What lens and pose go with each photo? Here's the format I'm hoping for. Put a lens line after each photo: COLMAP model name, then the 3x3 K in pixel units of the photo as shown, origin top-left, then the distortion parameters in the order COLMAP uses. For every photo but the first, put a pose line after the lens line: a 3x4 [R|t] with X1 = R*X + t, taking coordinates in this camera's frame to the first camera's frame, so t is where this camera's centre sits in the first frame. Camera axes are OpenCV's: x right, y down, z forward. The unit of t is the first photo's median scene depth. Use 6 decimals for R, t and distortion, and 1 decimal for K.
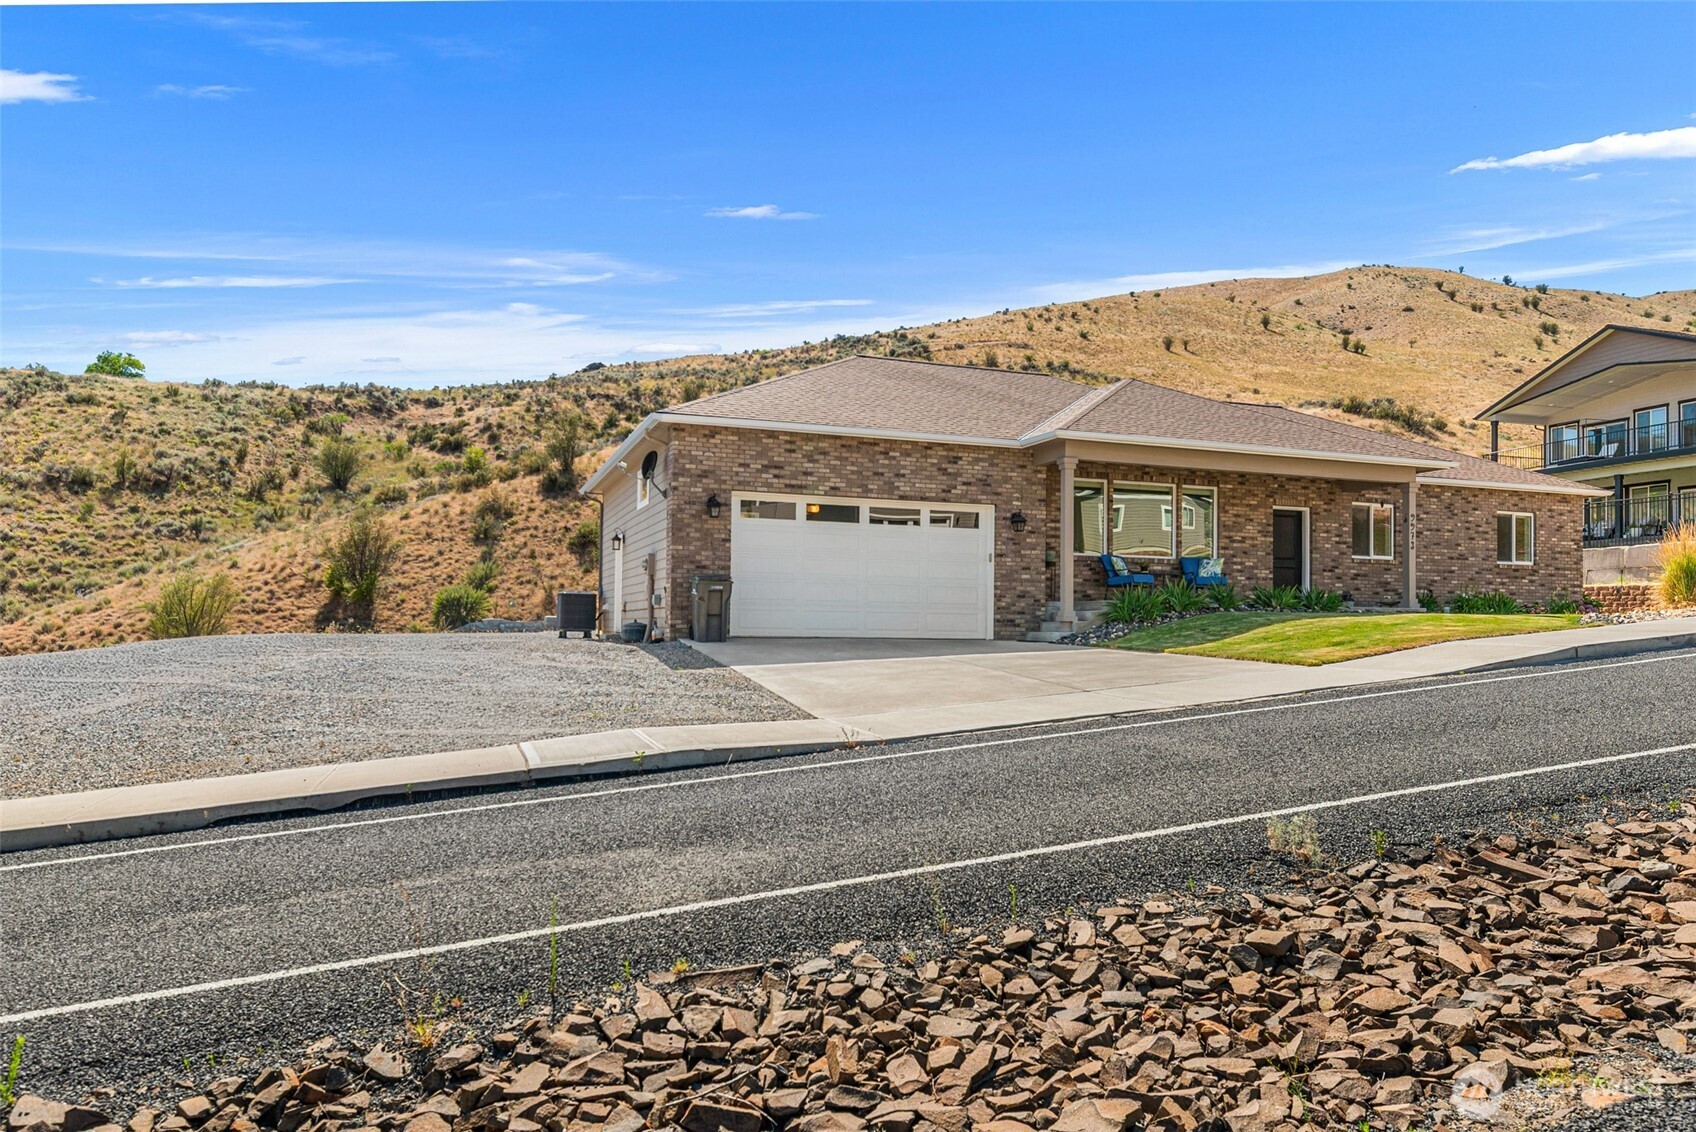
lens RADIAL K [[1021.4, 0, 843.8], [0, 1021.4, 509.8], [0, 0, 1]] dist [0.000046, -0.002656]
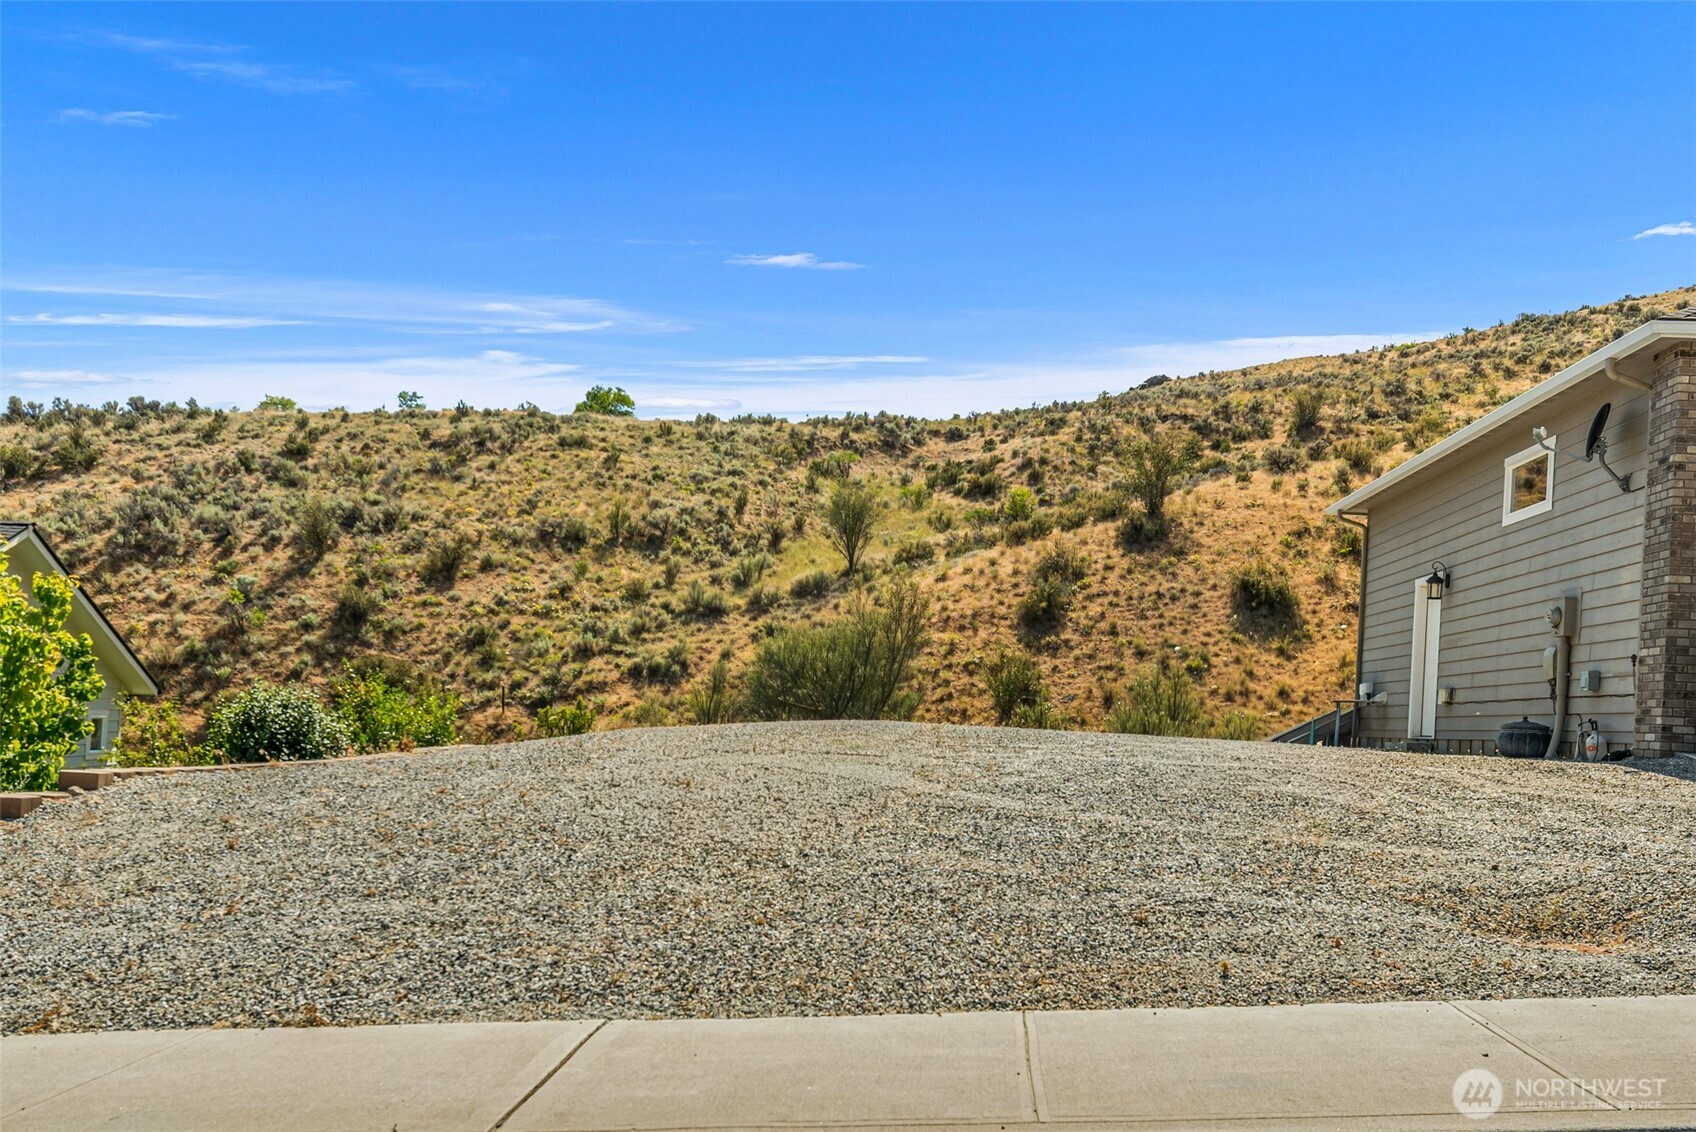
lens RADIAL K [[1186.6, 0, 848.0], [0, 1186.6, 568.7], [0, 0, 1]] dist [0.005370, 0.000012]
pose [[0.940145, -0.006796, -0.340708, -0.188190], [-0.004882, 0.999430, -0.033408, 0.028362], [0.340741, 0.033072, 0.939576, 0.146119]]
